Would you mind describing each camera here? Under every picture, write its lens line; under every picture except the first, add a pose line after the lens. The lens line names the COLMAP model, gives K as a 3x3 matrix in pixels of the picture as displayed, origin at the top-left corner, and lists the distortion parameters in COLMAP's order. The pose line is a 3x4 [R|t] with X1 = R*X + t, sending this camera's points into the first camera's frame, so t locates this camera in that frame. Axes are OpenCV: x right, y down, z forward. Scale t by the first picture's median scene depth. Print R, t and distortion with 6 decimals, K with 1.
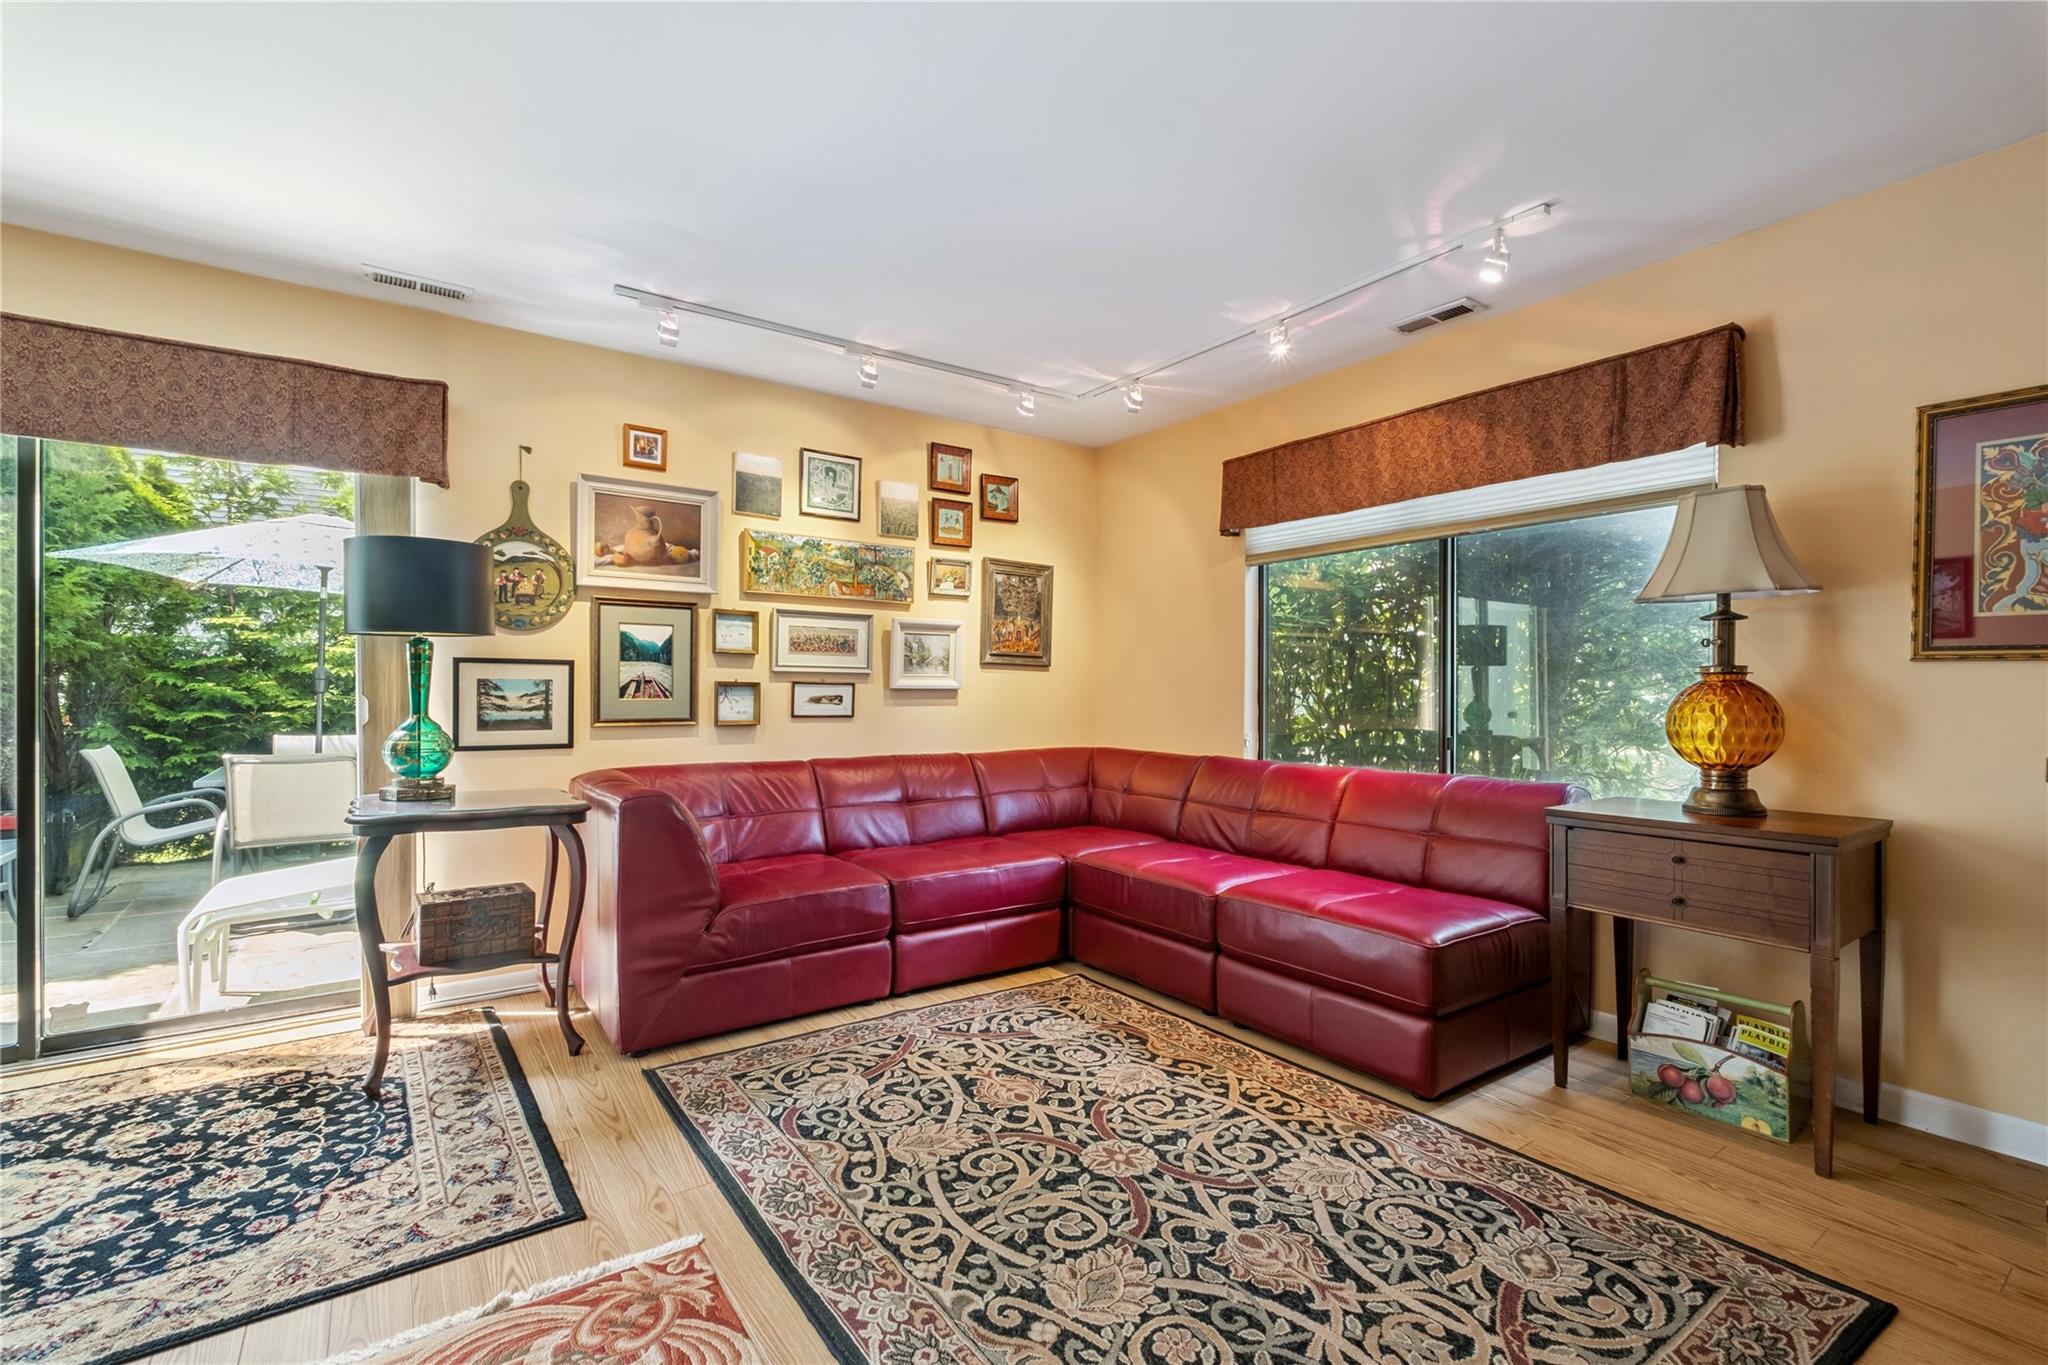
lens RADIAL K [[894.1, 0, 1032.8], [0, 894.1, 692.6], [0, 0, 1]] dist [0.005158, -0.004827]
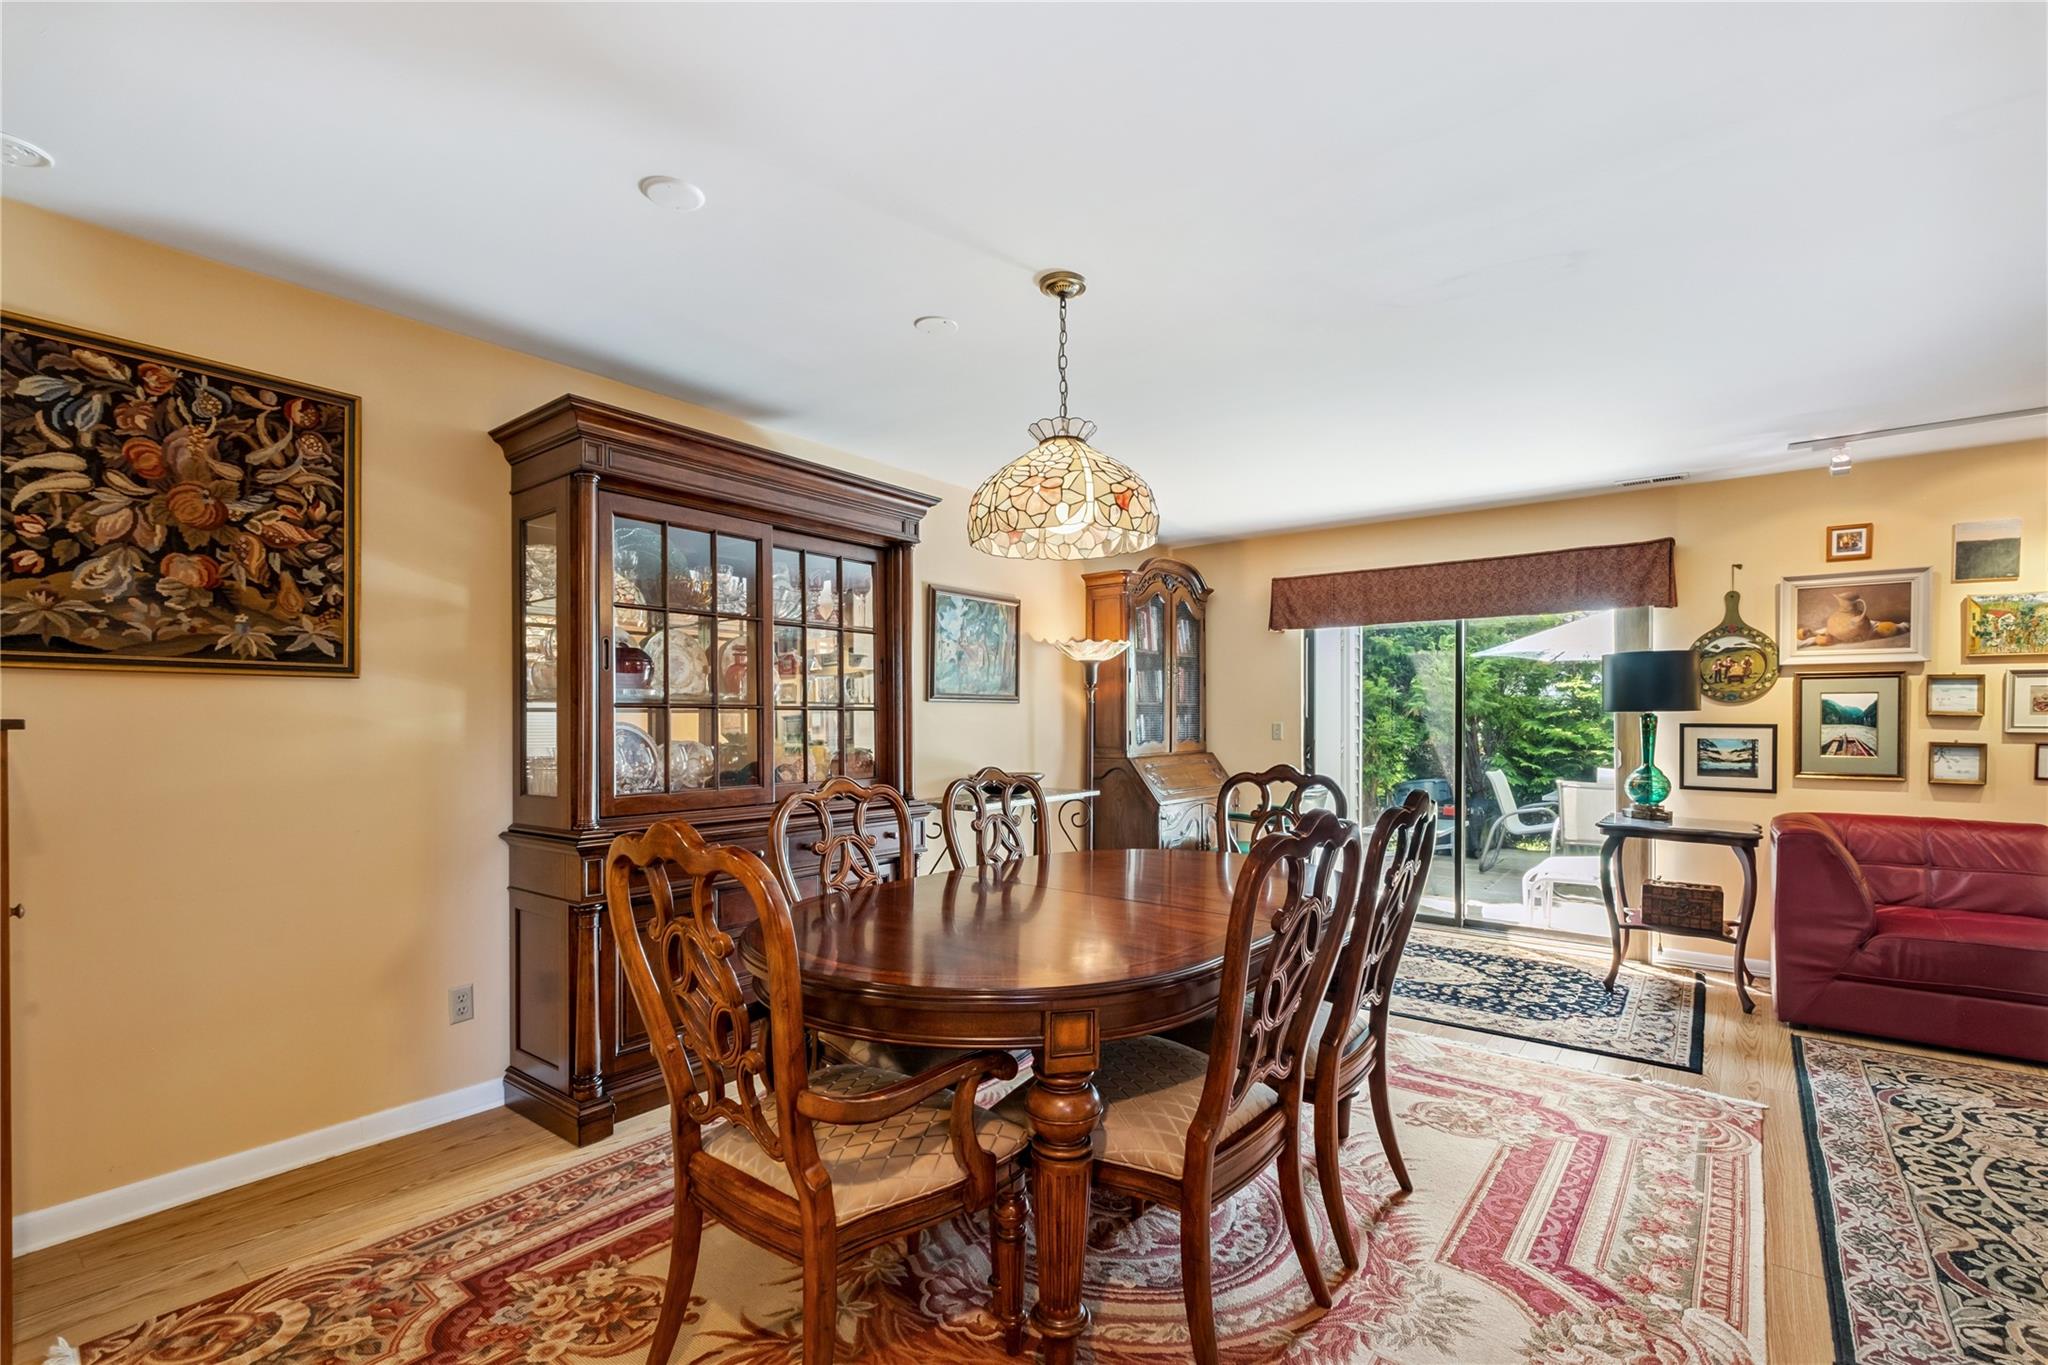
lens RADIAL K [[908.4, 0, 1021.6], [0, 908.4, 725.5], [0, 0, 1]] dist [0.002619, -0.005454]
pose [[0.266887, 0.006263, -0.963707, 0.417611], [-0.003606, 0.999978, 0.005501, -0.035412], [0.963721, 0.002007, 0.266904, -0.356671]]
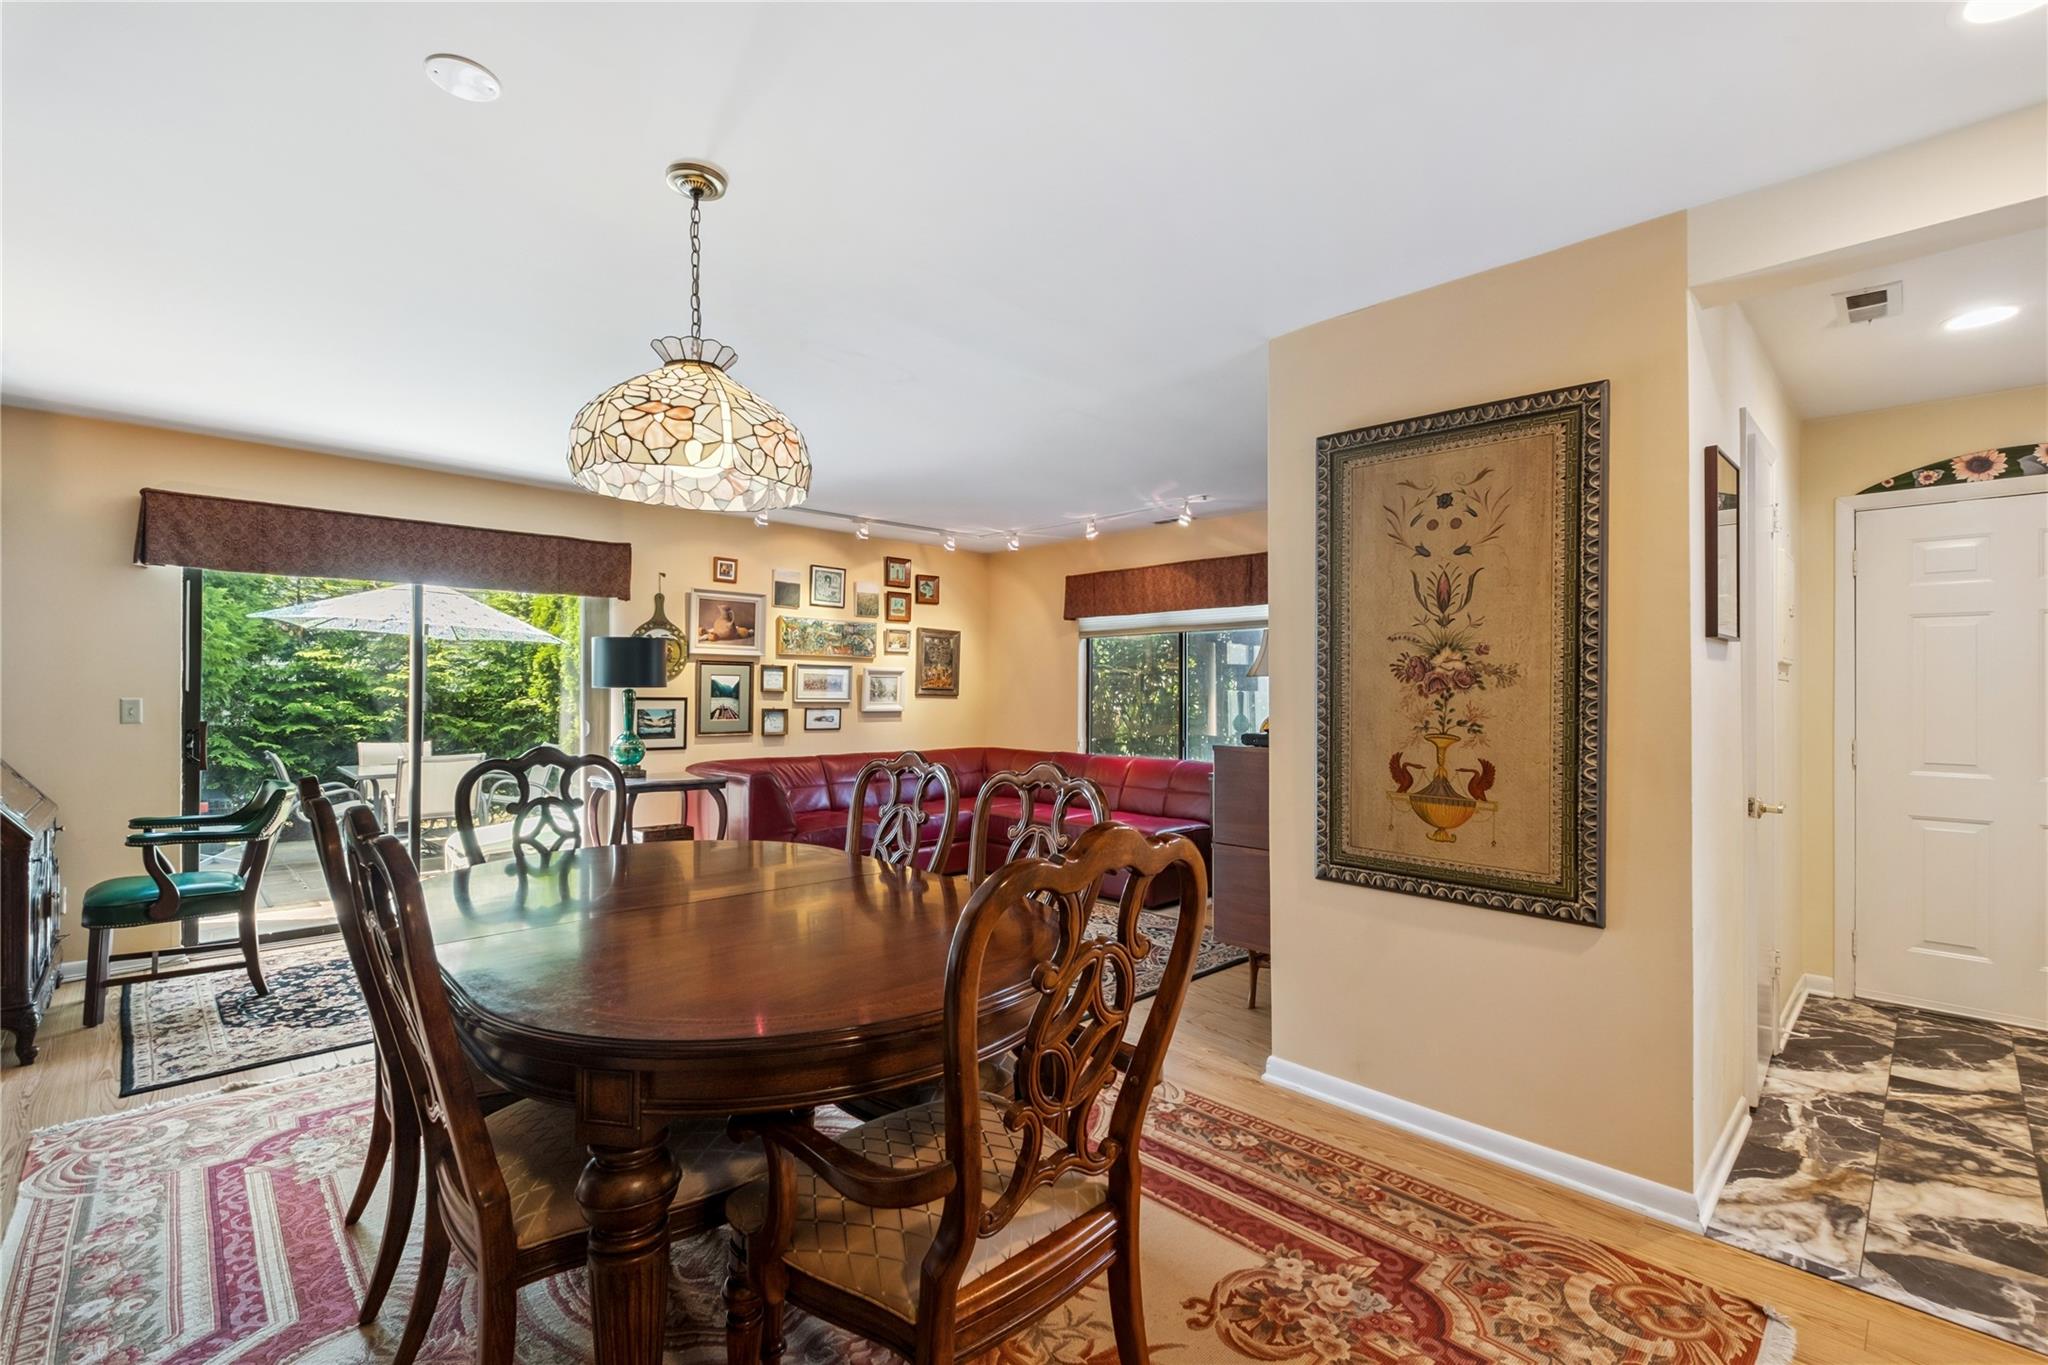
lens RADIAL K [[901.6, 0, 1027.0], [0, 901.6, 683.0], [0, 0, 1]] dist [0.004198, -0.001038]
pose [[0.989977, 0.003522, 0.141185, -0.109378], [-0.001537, 0.999899, -0.014163, -0.038089], [-0.141221, 0.013804, 0.989882, -0.741192]]
